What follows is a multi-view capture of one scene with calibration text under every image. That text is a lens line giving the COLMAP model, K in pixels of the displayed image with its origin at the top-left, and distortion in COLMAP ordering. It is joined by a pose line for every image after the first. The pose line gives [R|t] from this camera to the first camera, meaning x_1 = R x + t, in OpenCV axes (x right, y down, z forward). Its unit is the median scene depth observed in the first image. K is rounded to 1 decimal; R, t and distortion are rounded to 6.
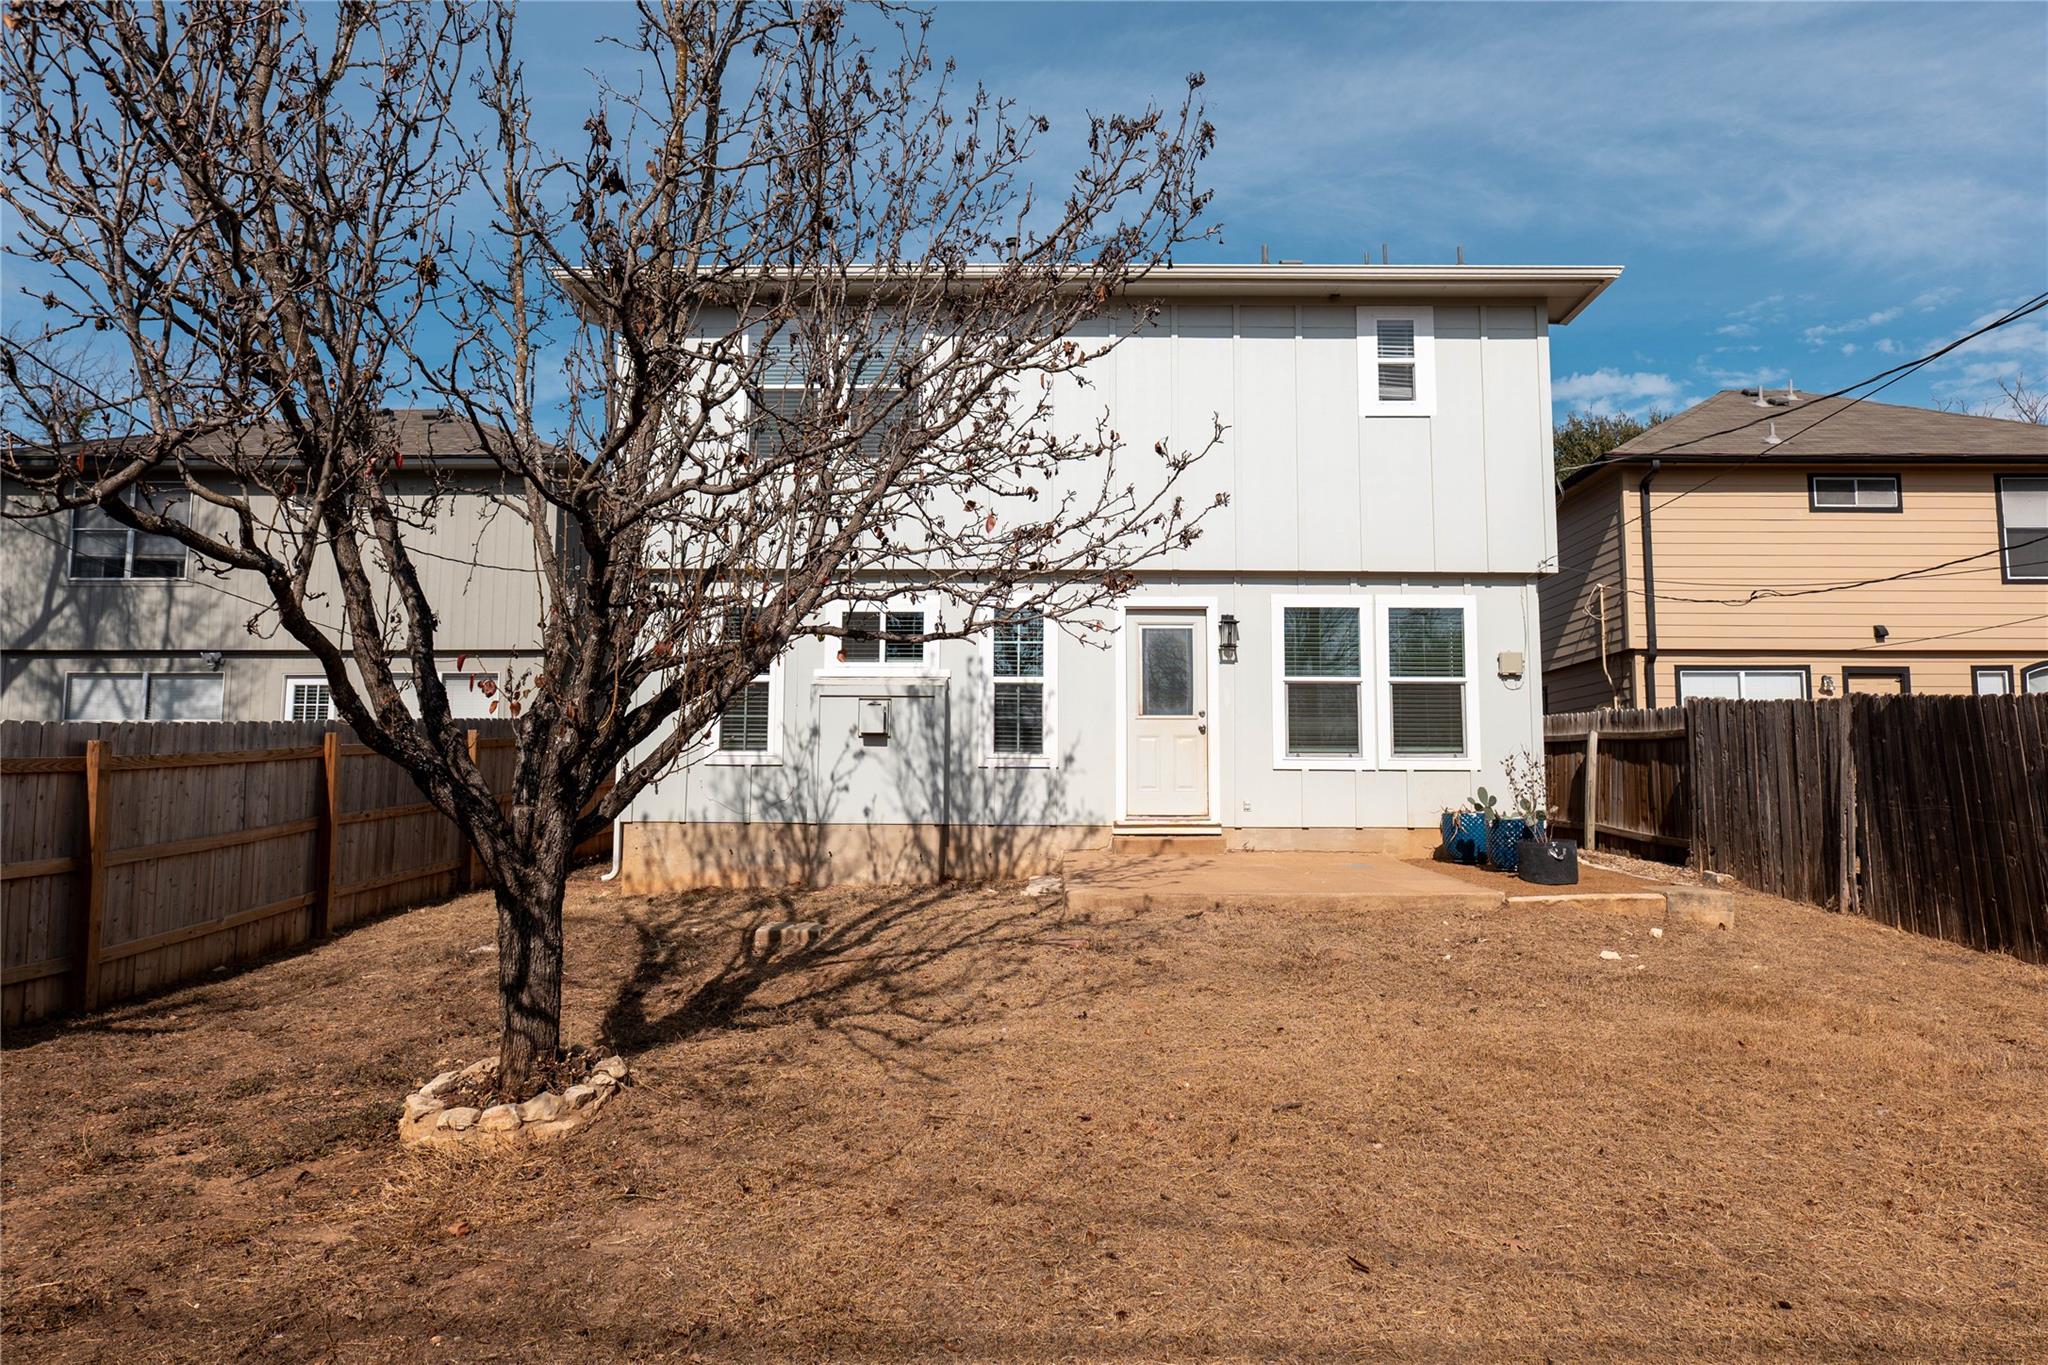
lens RADIAL K [[1202.3, 0, 1028.9], [0, 1202.3, 689.9], [0, 0, 1]] dist [-0.039414, 0.027287]
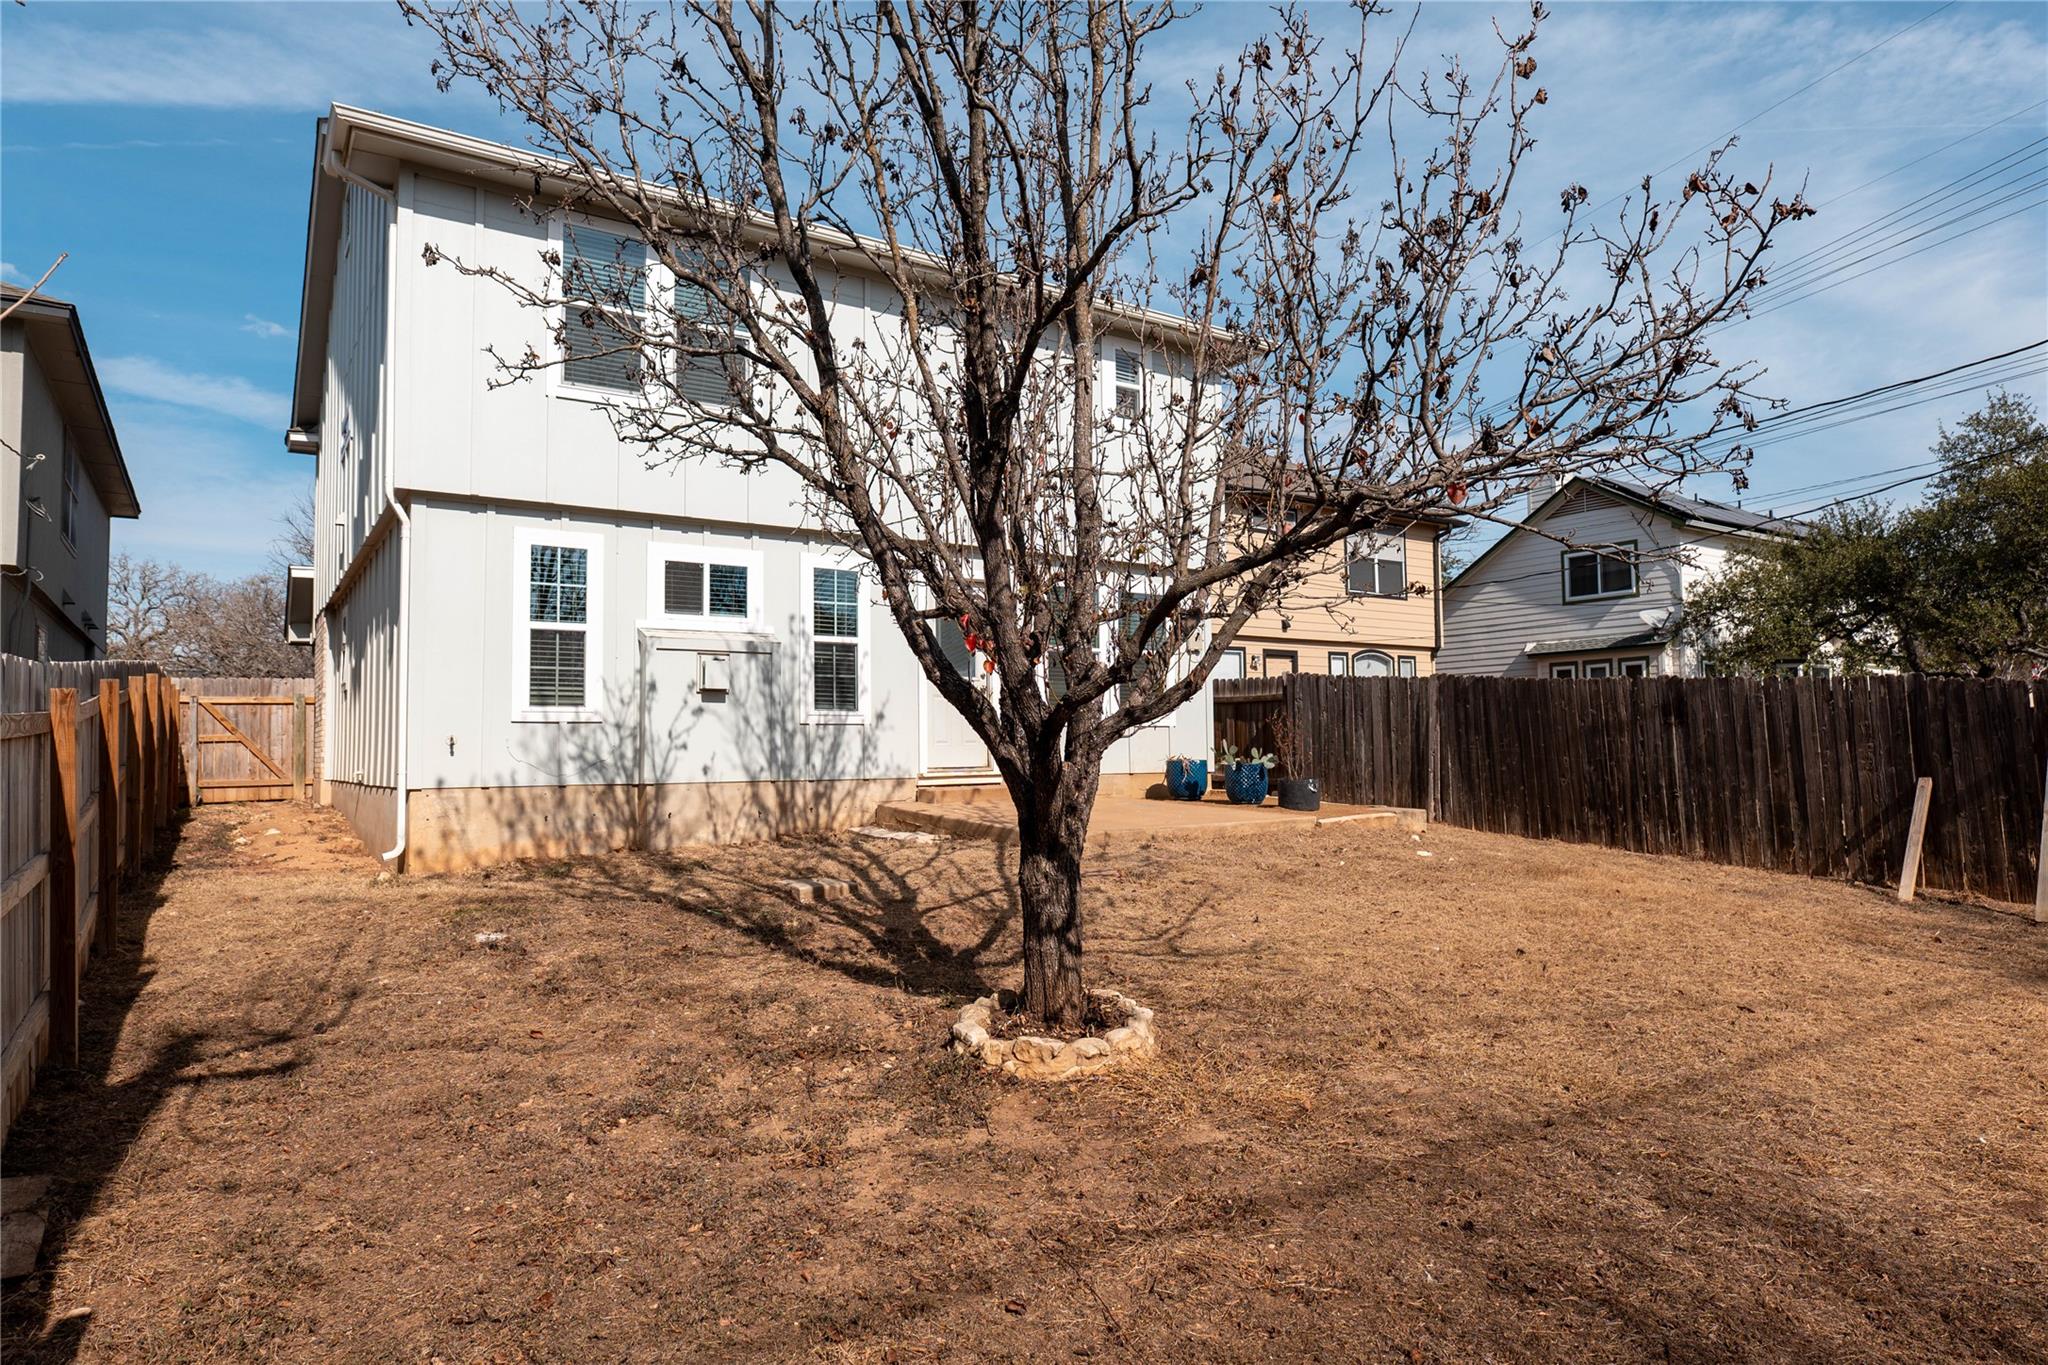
lens RADIAL K [[1202.3, 0, 1028.9], [0, 1202.3, 689.9], [0, 0, 1]] dist [-0.039414, 0.027287]
pose [[0.819386, 0.014828, 0.573051, -0.467035], [-0.035352, 0.999070, 0.024697, 0.003628], [-0.572152, -0.040495, 0.819147, 0.059981]]
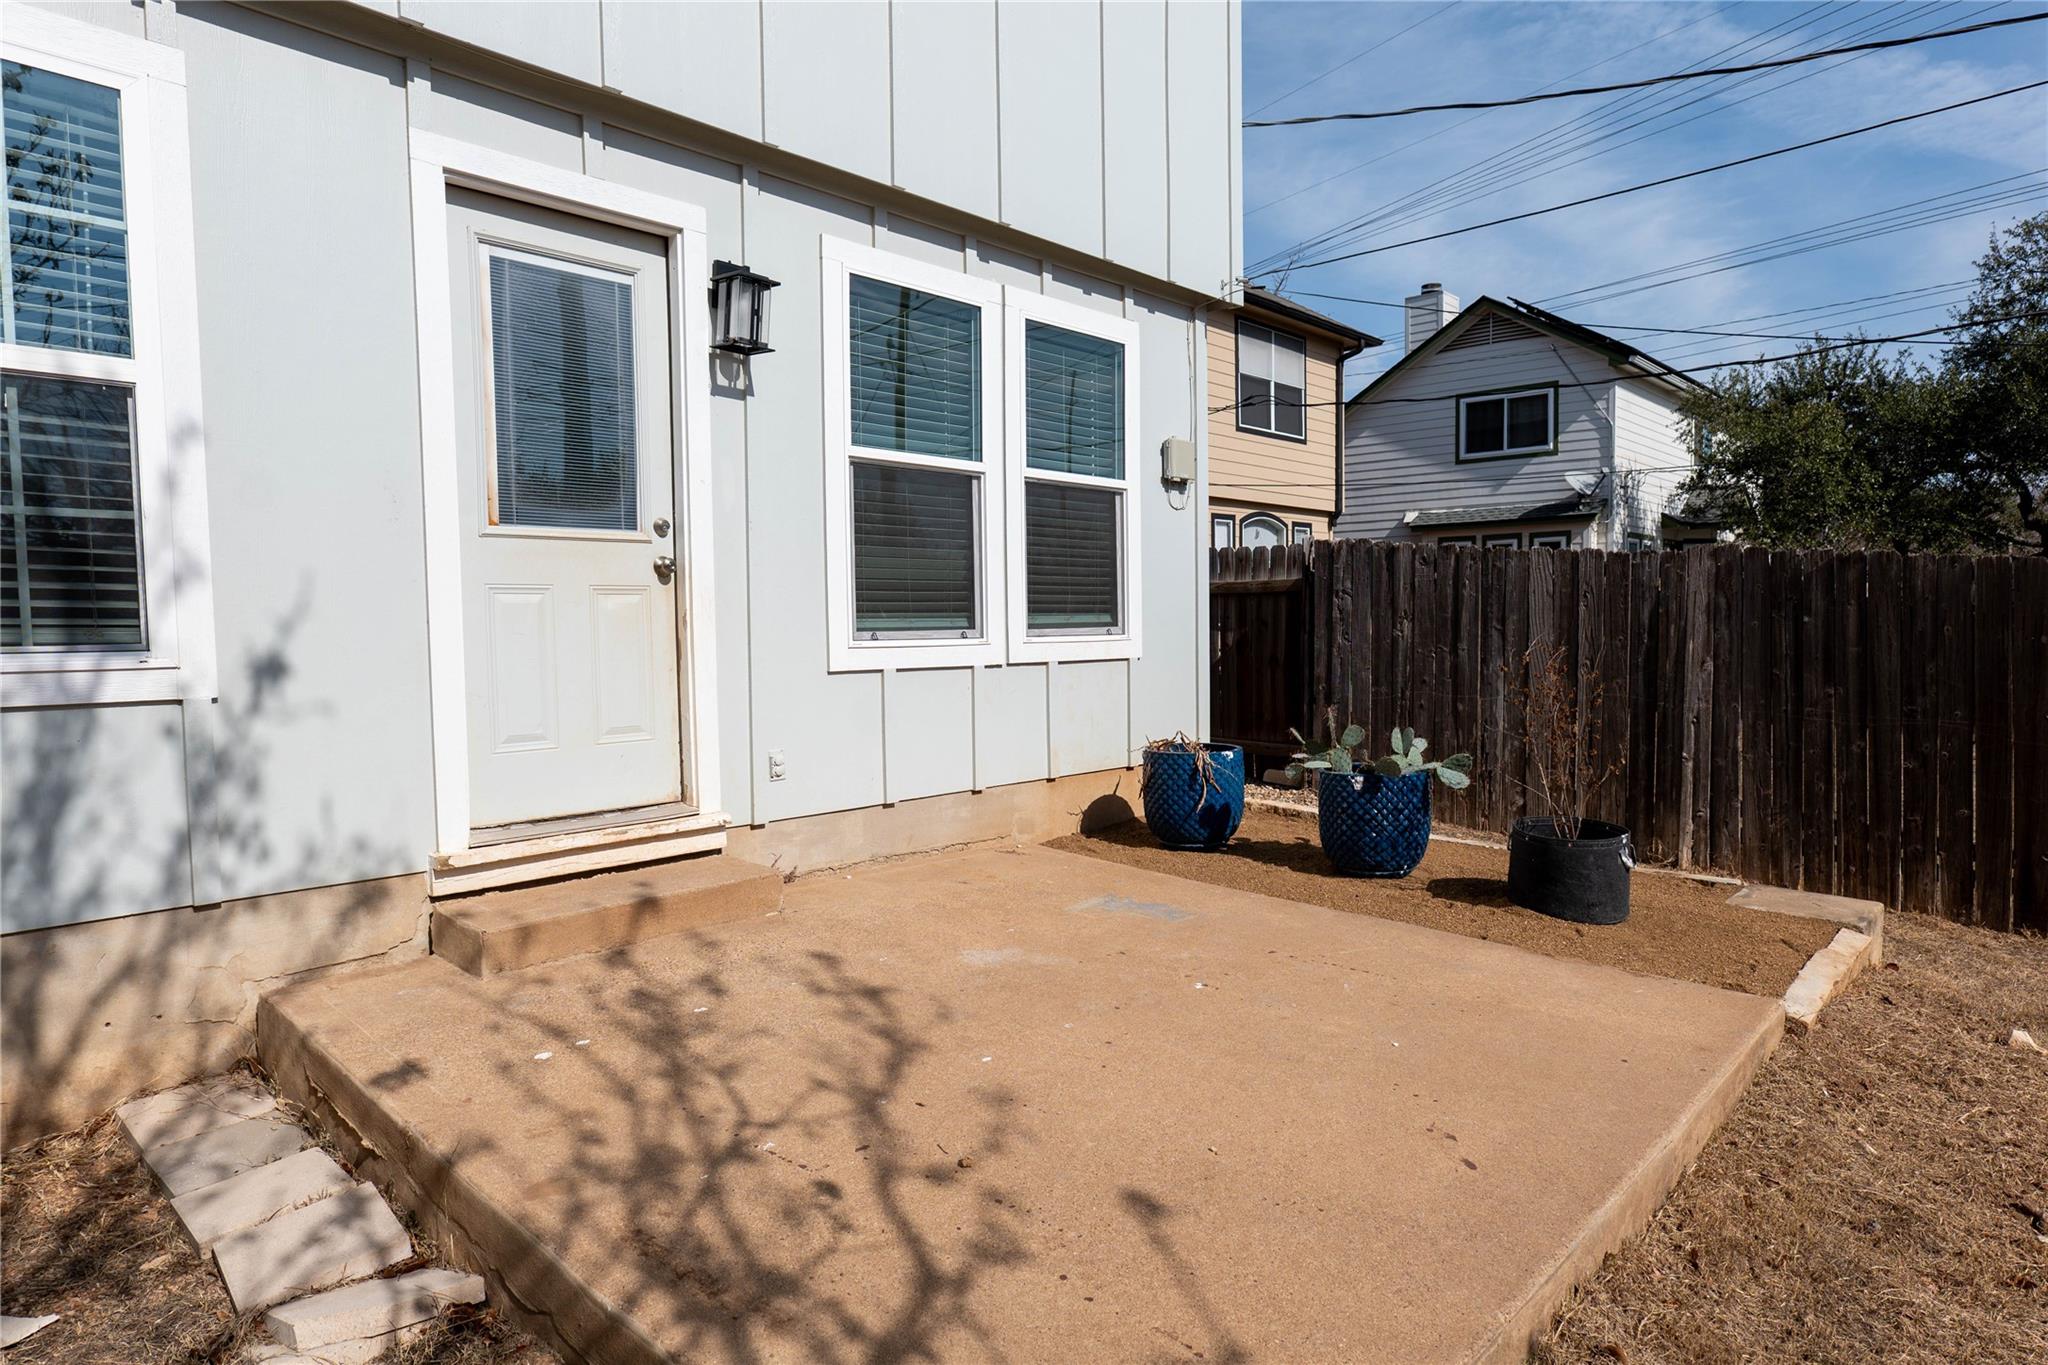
lens RADIAL K [[1202.3, 0, 1028.9], [0, 1202.3, 689.9], [0, 0, 1]] dist [-0.039414, 0.027287]
pose [[0.669929, -0.054191, 0.740445, -0.055655], [-0.053264, 0.991254, 0.120738, 0.018842], [-0.740512, -0.120325, 0.661183, 0.679567]]
